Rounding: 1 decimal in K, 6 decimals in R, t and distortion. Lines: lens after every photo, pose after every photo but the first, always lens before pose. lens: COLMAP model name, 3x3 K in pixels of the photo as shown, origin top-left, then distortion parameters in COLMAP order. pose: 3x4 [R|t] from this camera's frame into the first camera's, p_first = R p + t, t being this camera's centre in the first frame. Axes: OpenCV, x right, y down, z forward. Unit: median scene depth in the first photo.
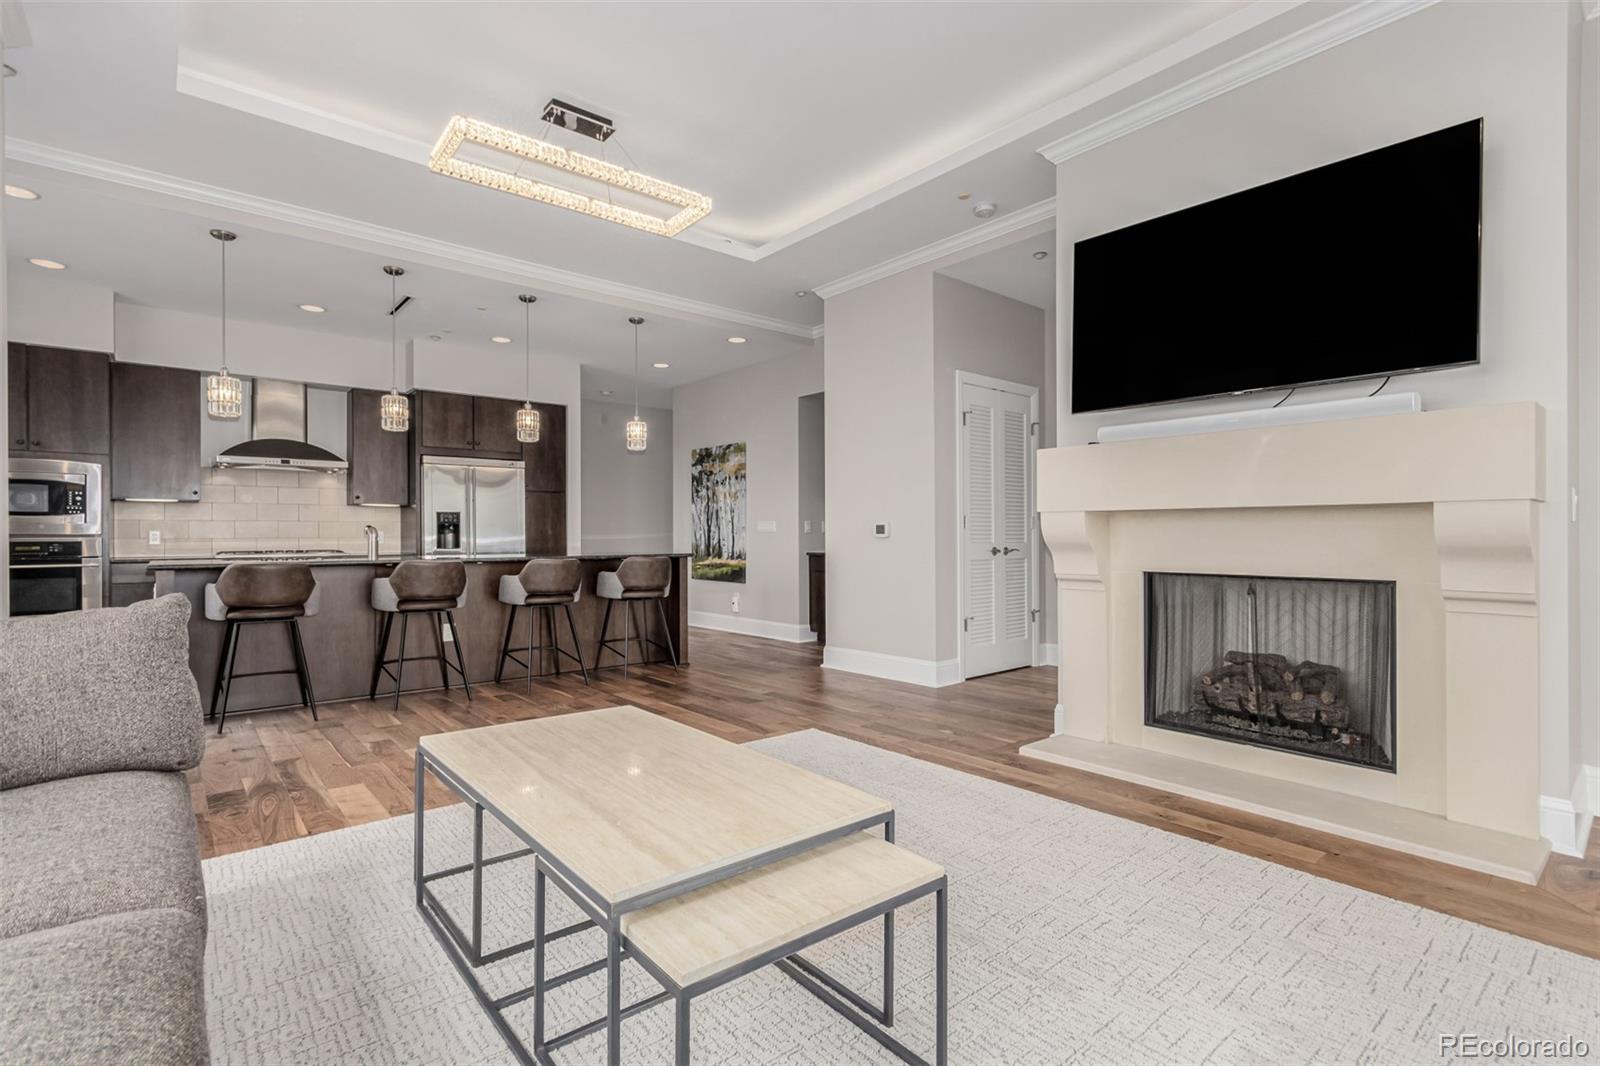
lens RADIAL K [[749.8, 0, 807.4], [0, 749.8, 539.2], [0, 0, 1]] dist [0.001541, 0.001697]
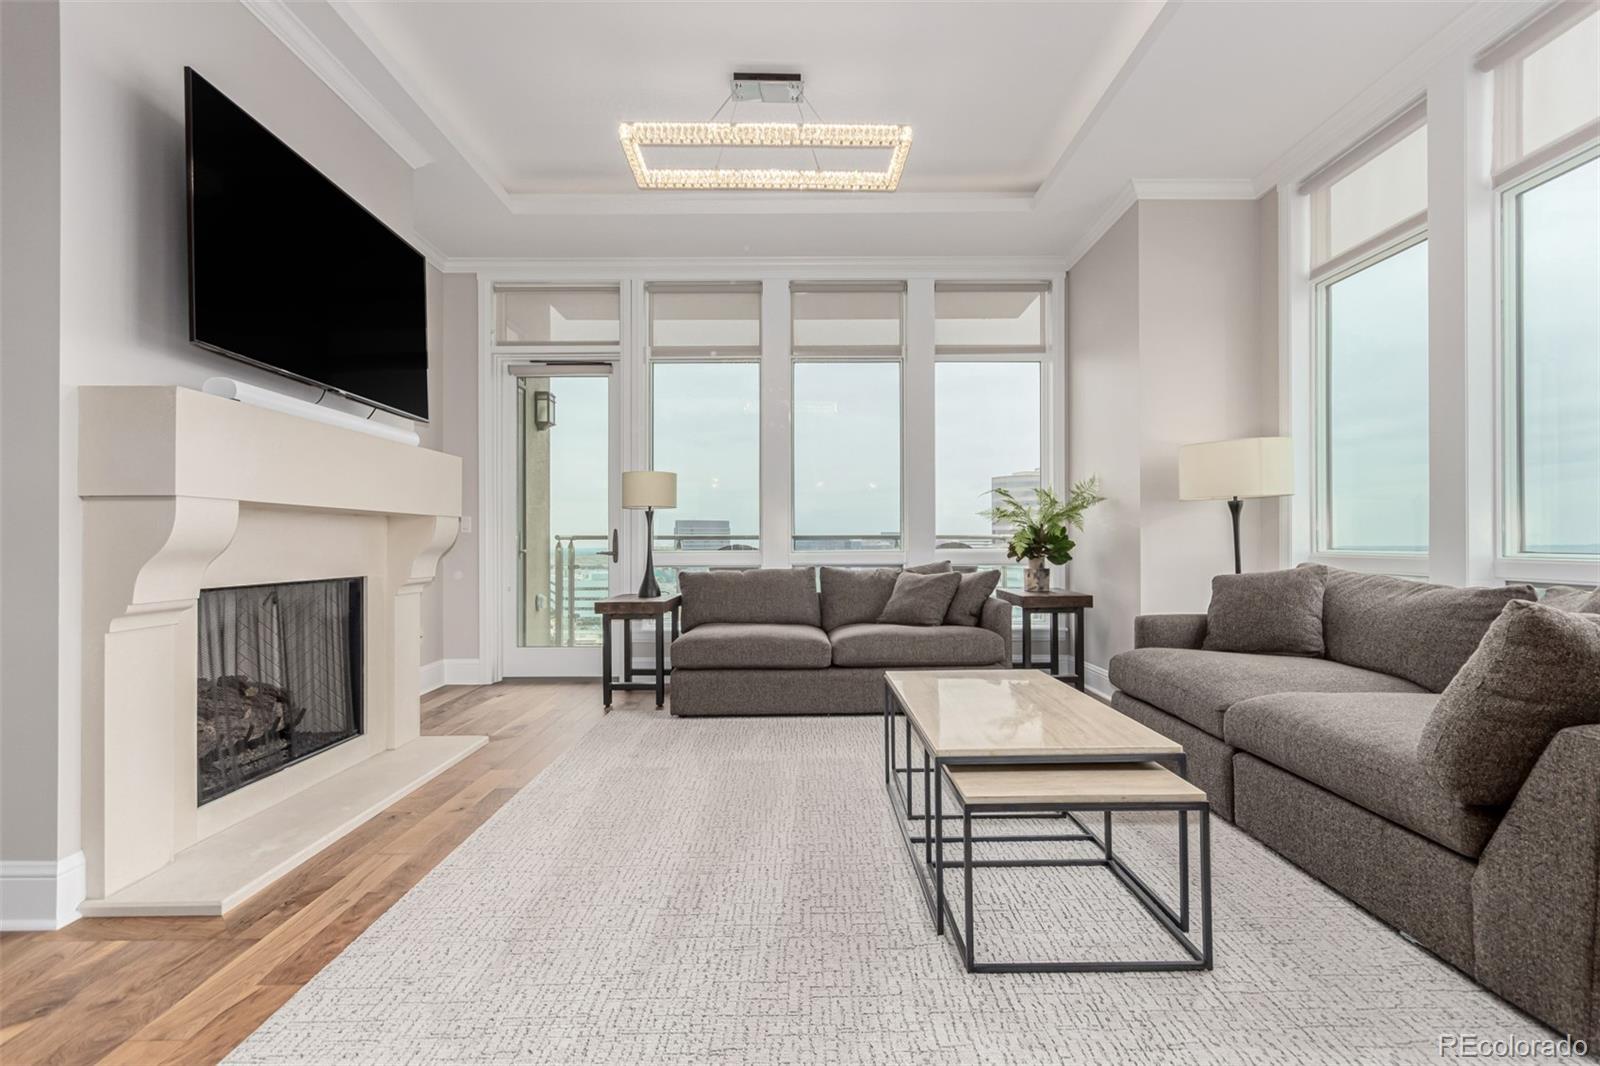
lens RADIAL K [[749.8, 0, 796.6], [0, 749.8, 533.5], [0, 0, 1]] dist [0.001541, 0.001697]
pose [[-0.756671, 0.014009, 0.653646, -0.212518], [0.011092, 0.999902, -0.008589, 0.001659], [-0.653702, 0.000751, -0.756752, 0.560943]]
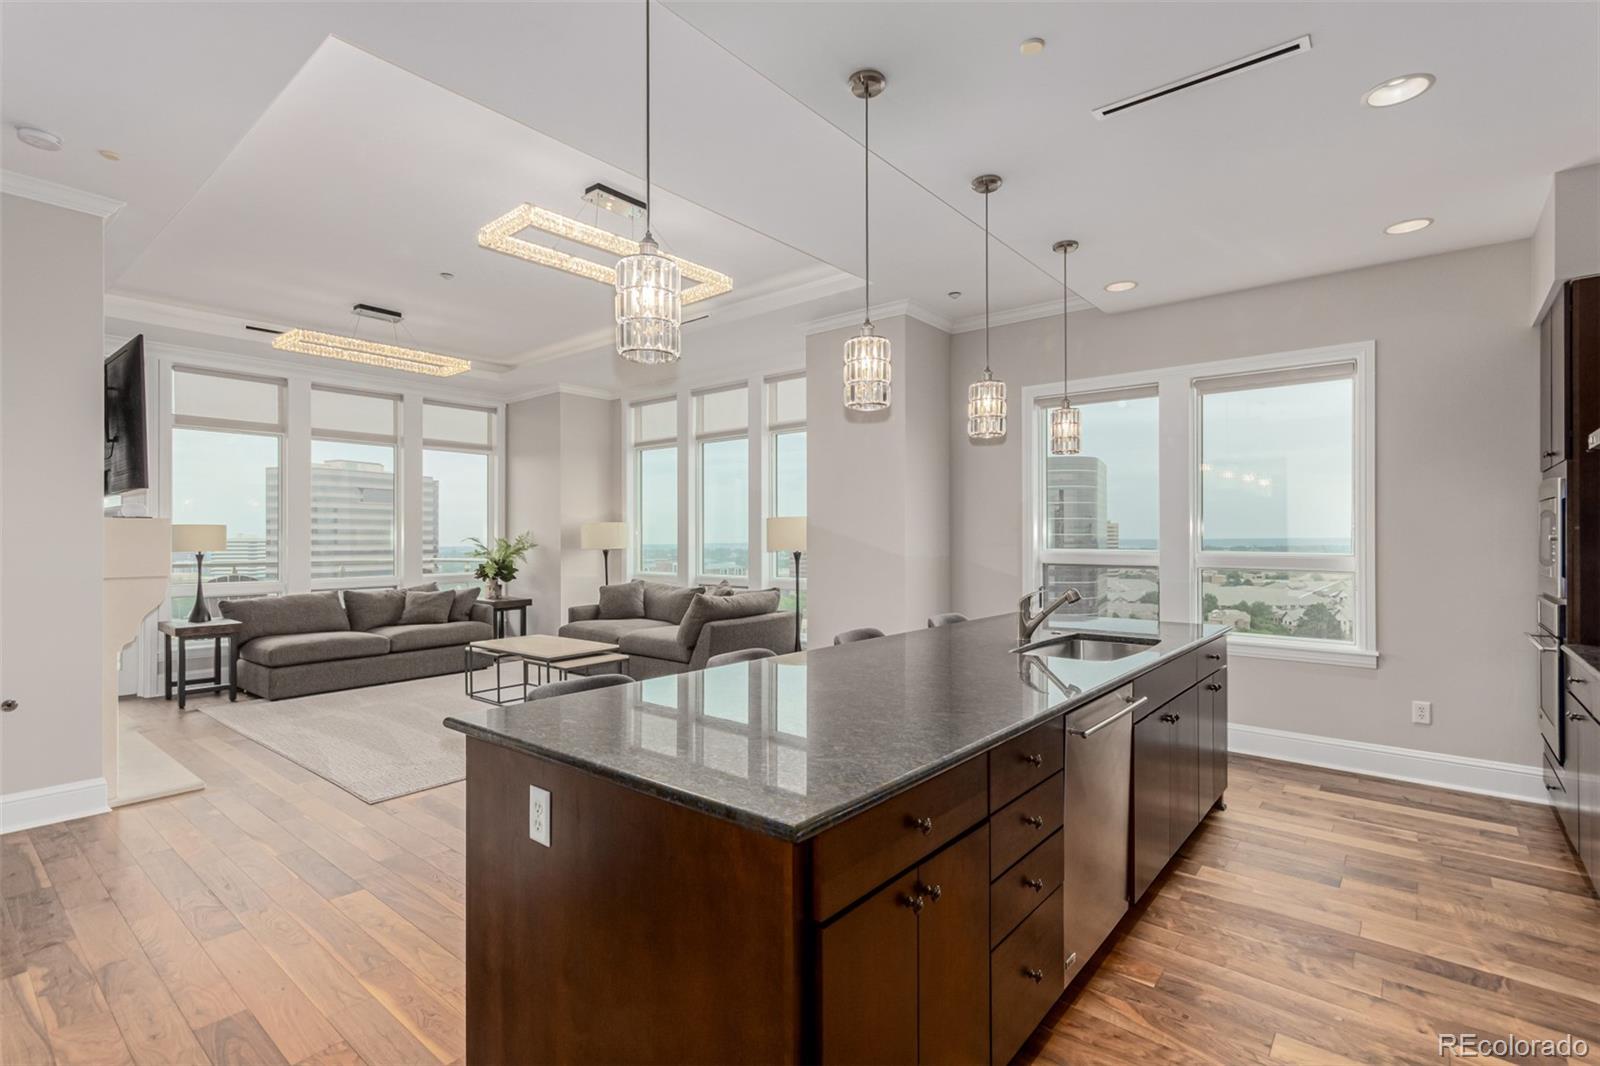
lens RADIAL K [[749.8, 0, 809.6], [0, 749.8, 533.3], [0, 0, 1]] dist [0.001541, 0.001697]
pose [[-0.984700, 0.007034, -0.174119, -0.205661], [0.007204, 0.999974, -0.000344, -0.046004], [0.174112, -0.001593, -0.984725, 1.128332]]
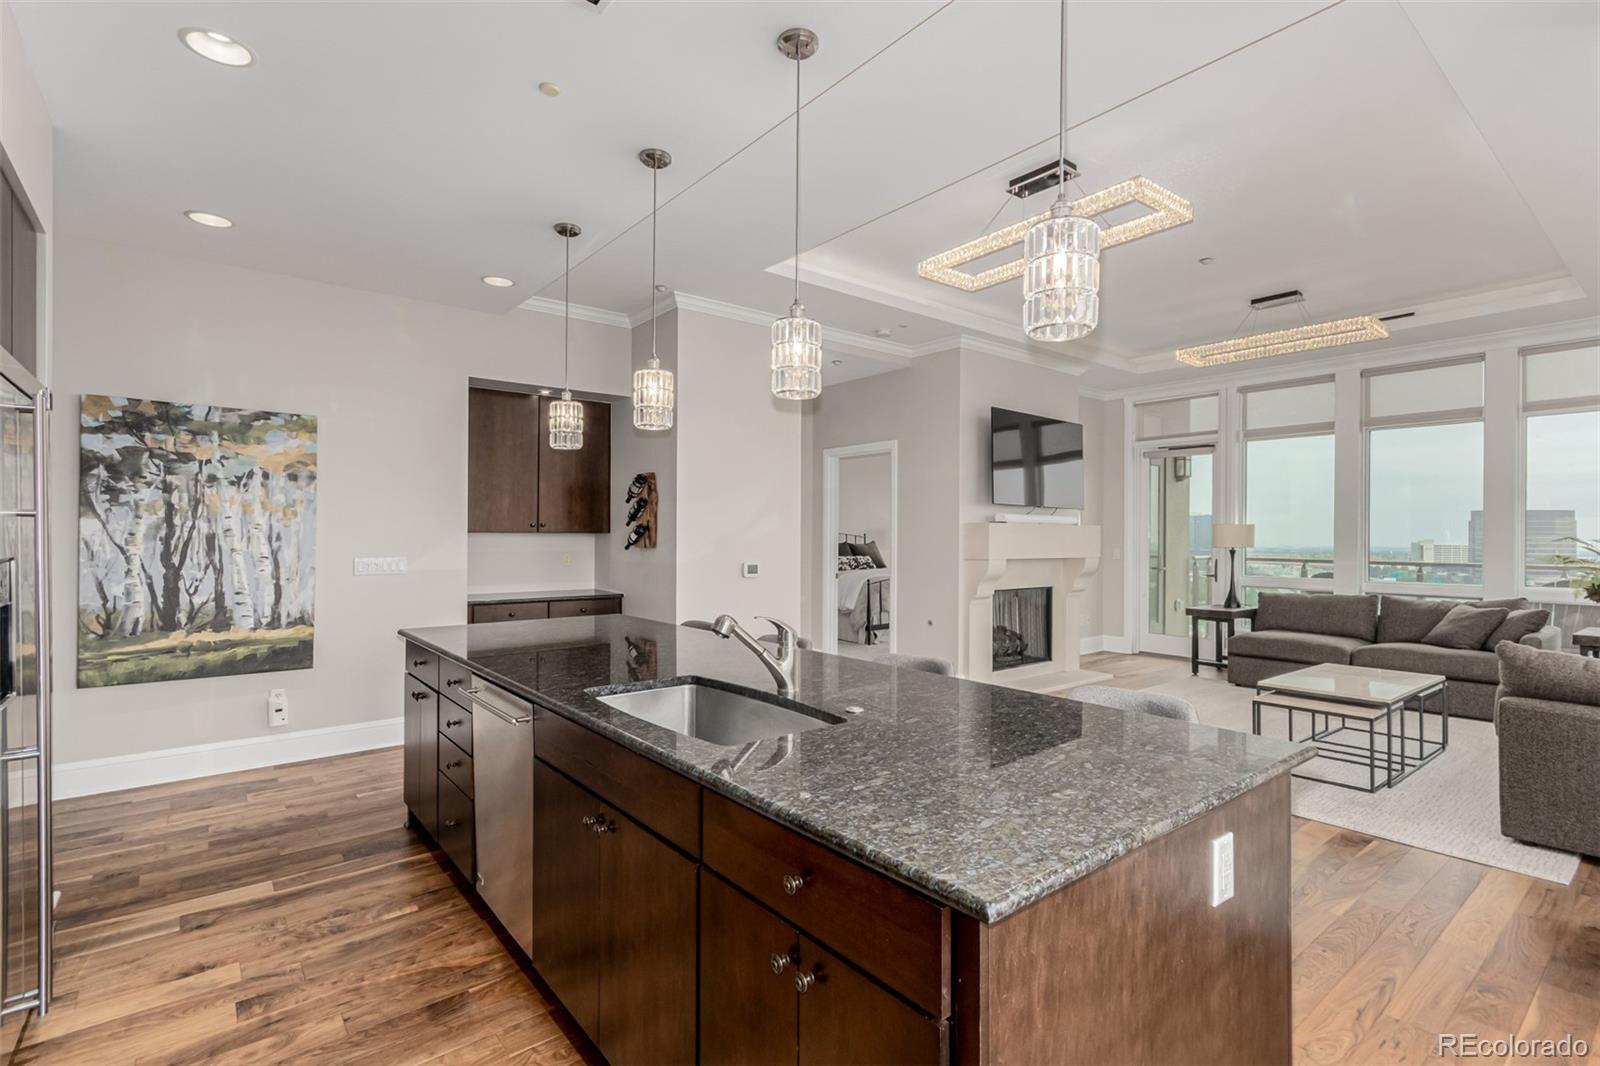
lens RADIAL K [[749.8, 0, 799.3], [0, 749.8, 541.5], [0, 0, 1]] dist [0.001541, 0.001697]
pose [[0.022797, -0.004484, 0.999730, -0.709539], [-0.000942, 0.999989, 0.004507, -0.043195], [-0.999740, -0.001045, 0.022792, 0.698291]]
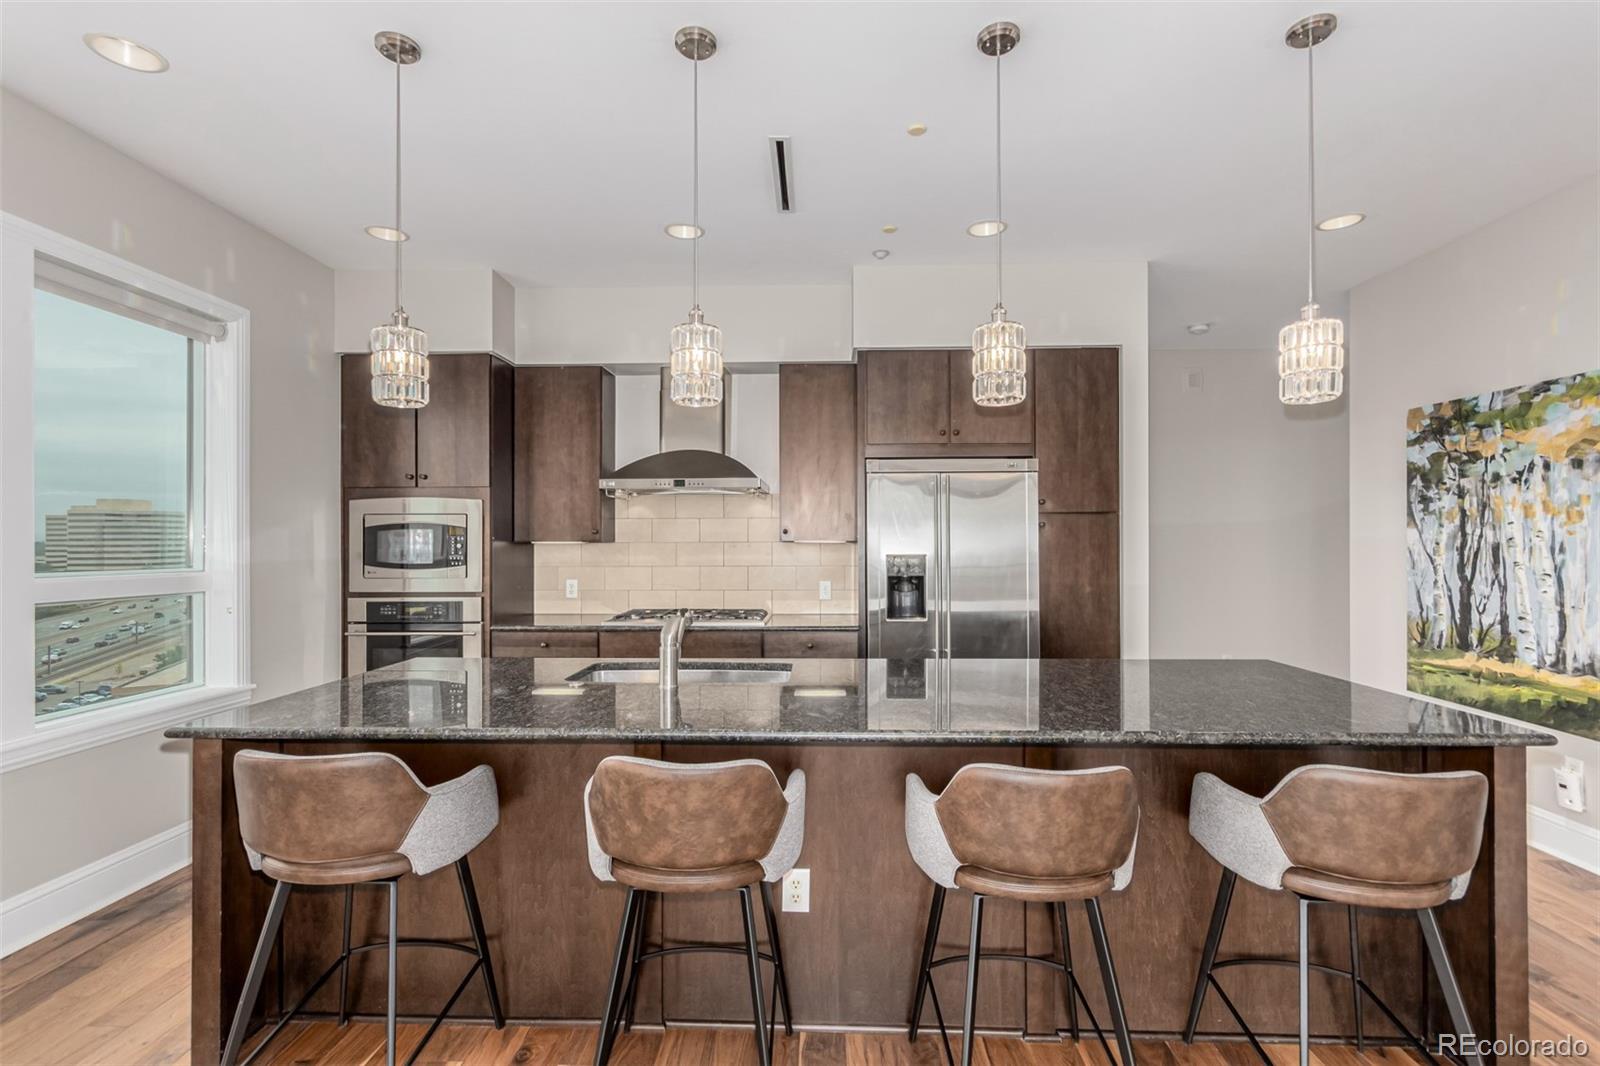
lens RADIAL K [[749.8, 0, 804.1], [0, 749.8, 533.1], [0, 0, 1]] dist [0.001541, 0.001697]
pose [[0.740666, -0.001992, -0.671871, -0.145080], [-0.004037, 0.999964, -0.007415, -0.047229], [0.671861, 0.008204, 0.740631, 0.504597]]
